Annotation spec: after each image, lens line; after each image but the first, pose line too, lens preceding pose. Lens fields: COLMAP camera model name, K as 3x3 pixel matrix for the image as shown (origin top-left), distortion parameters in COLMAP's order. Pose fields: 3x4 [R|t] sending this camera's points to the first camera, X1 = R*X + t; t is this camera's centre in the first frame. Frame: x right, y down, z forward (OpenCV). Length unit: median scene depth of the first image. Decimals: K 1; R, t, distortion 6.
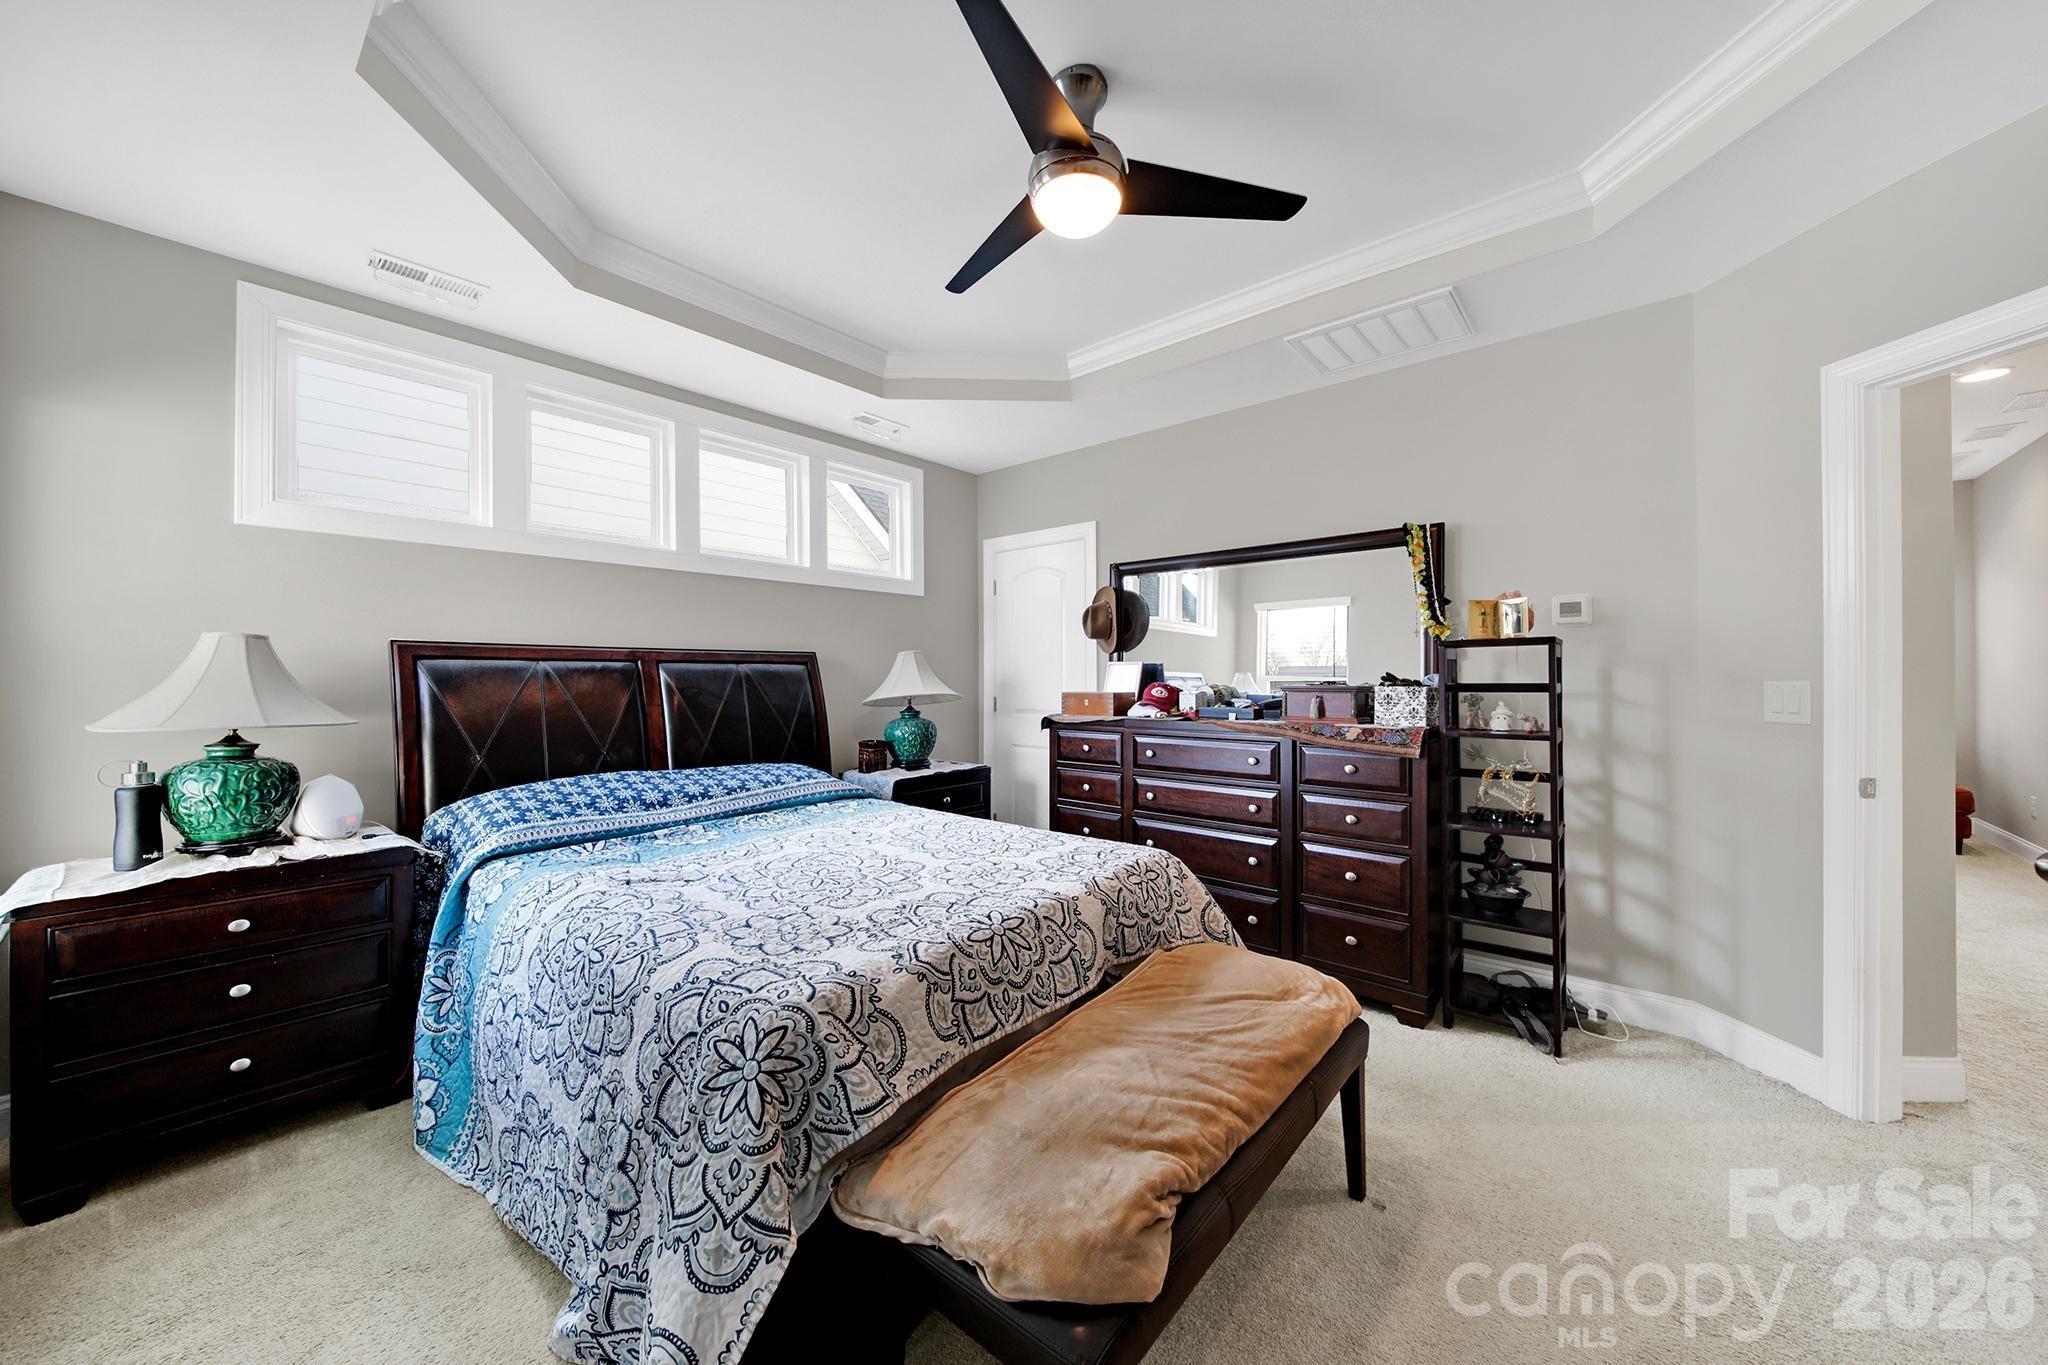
lens RADIAL K [[733.4, 0, 1029.3], [0, 733.4, 675.9], [0, 0, 1]] dist [-0.001136, -0.000180]
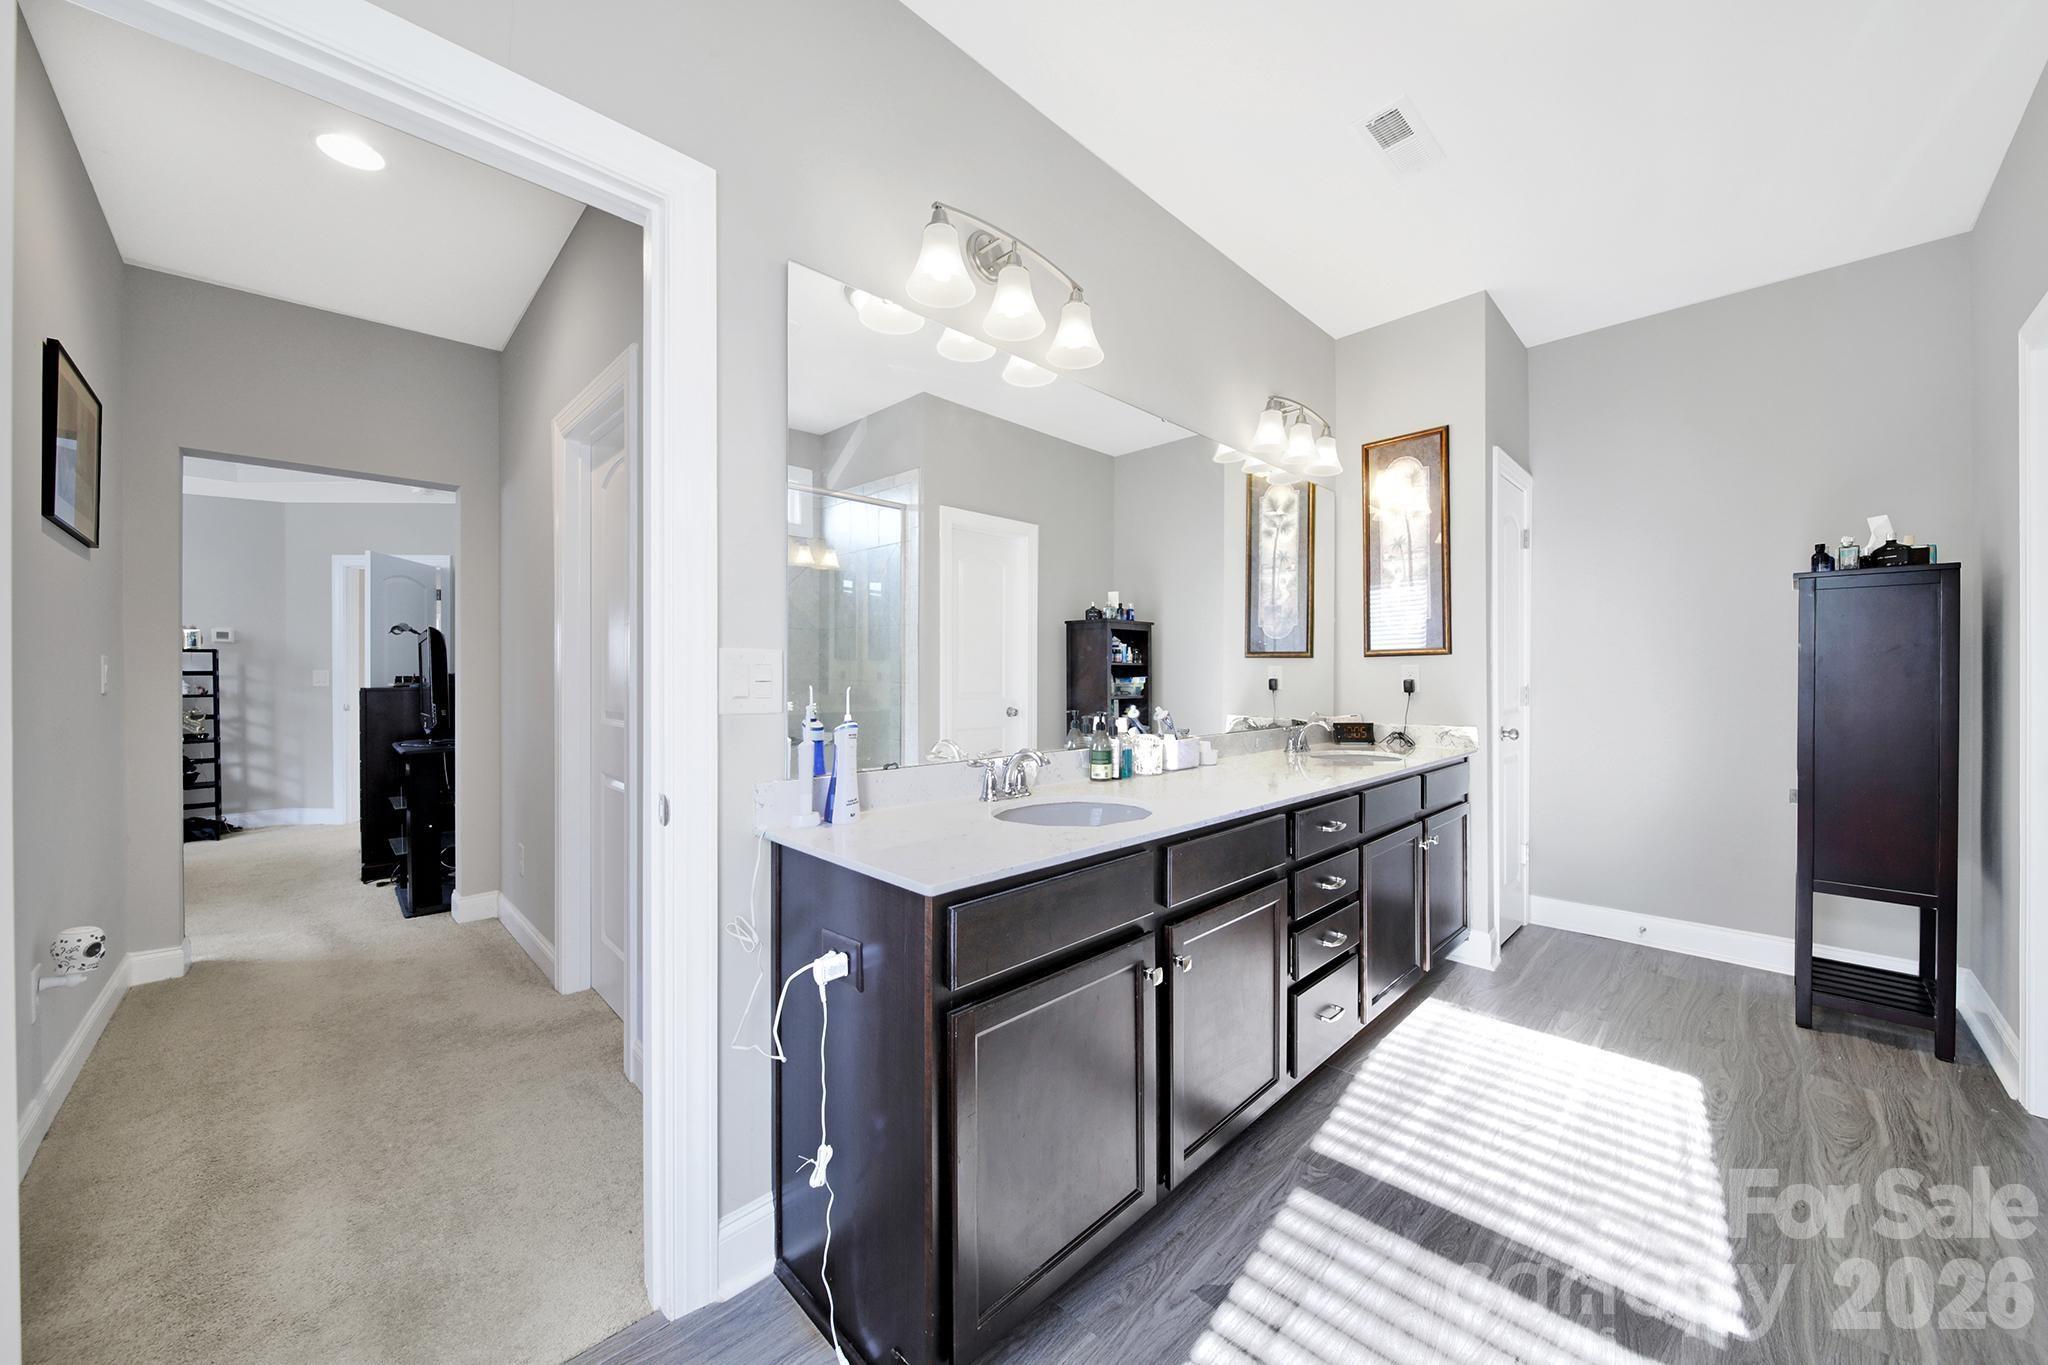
lens RADIAL K [[739.4, 0, 1014.7], [0, 739.4, 681.5], [0, 0, 1]] dist [-0.000964, -0.000380]
pose [[0.082137, -0.001961, 0.996619, -1.040046], [0.002067, 0.999996, 0.001797, 0.035496], [-0.996619, 0.001912, 0.082140, -1.259508]]
